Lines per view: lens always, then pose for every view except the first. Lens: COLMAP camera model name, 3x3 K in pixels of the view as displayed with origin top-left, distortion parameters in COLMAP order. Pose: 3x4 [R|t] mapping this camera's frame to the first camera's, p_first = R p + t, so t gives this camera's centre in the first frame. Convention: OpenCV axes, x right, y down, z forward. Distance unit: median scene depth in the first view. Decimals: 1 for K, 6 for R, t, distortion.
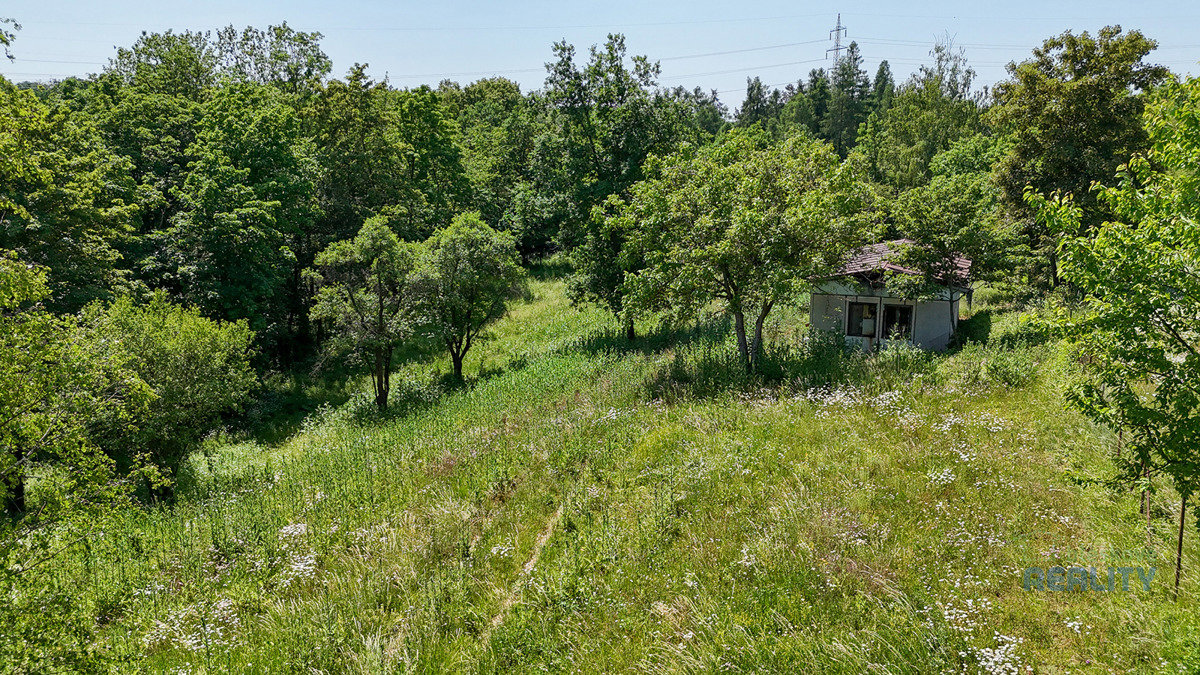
lens RADIAL K [[881.2, 0, 600.0], [0, 881.2, 337.5], [0, 0, 1]] dist [0.035426, -0.005540]
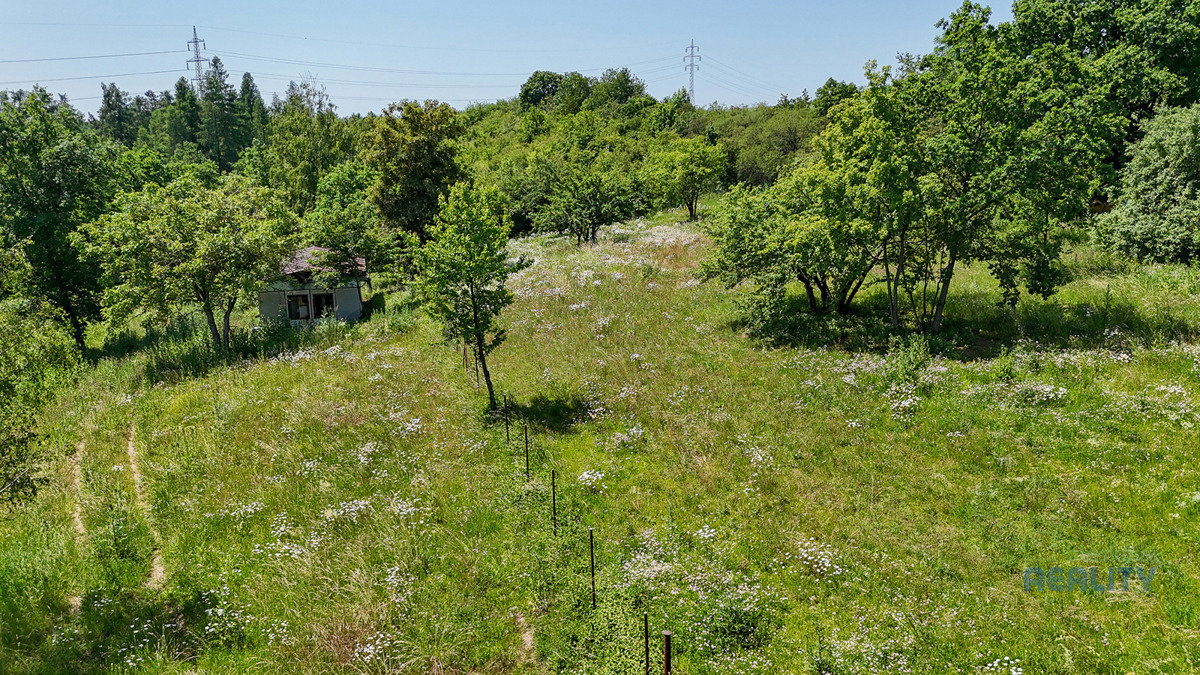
lens RADIAL K [[881.2, 0, 600.0], [0, 881.2, 337.5], [0, 0, 1]] dist [0.035426, -0.005540]
pose [[0.781839, -0.132474, 0.609244, -0.185960], [0.132949, 0.990115, 0.044679, 0.027629], [-0.609141, 0.046067, 0.791723, -0.385157]]
